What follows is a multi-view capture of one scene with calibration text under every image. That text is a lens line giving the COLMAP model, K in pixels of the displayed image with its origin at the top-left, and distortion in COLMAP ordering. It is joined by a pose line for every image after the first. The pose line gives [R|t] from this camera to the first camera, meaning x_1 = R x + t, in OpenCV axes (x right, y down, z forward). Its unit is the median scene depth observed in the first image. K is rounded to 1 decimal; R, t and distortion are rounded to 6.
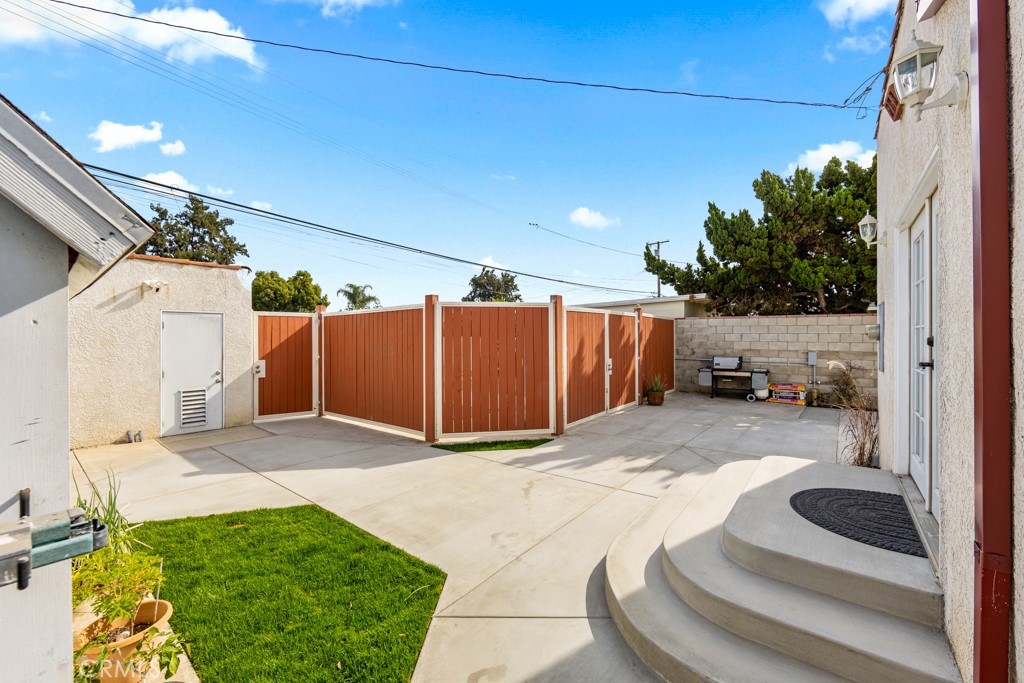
lens RADIAL K [[400.5, 0, 516.6], [0, 400.5, 332.4], [0, 0, 1]] dist [-0.001569, -0.000625]
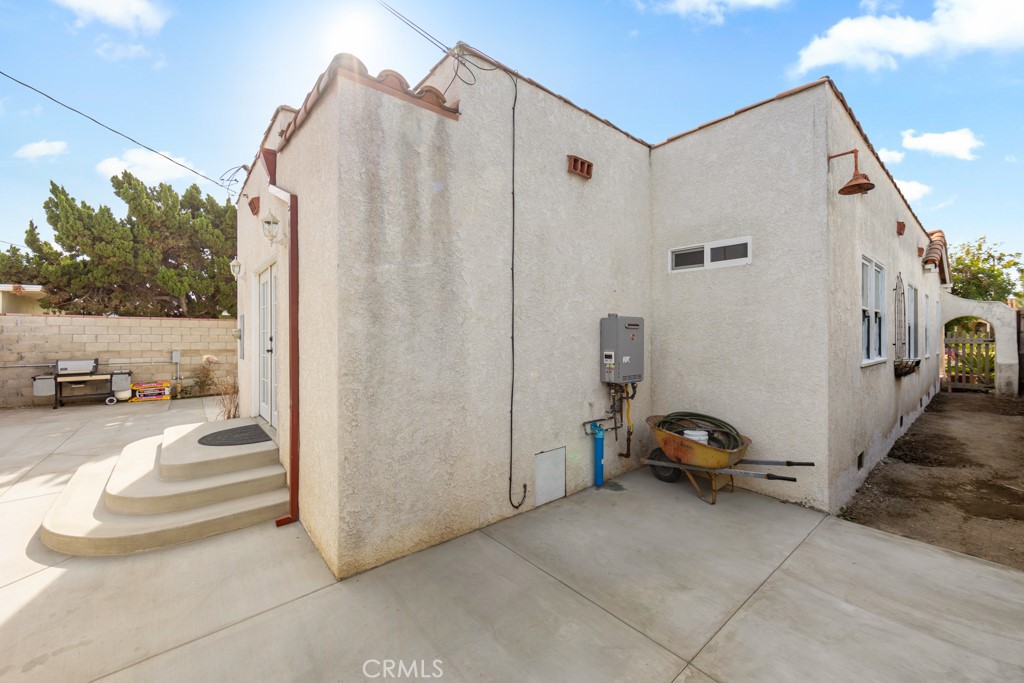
lens RADIAL K [[400.5, 0, 514.6], [0, 400.5, 342.4], [0, 0, 1]] dist [-0.001569, -0.000625]
pose [[0.198167, -0.013678, 0.980073, -0.166195], [-0.007142, 0.999856, 0.015398, 0.000506], [-0.980142, -0.010051, 0.198041, -0.147044]]
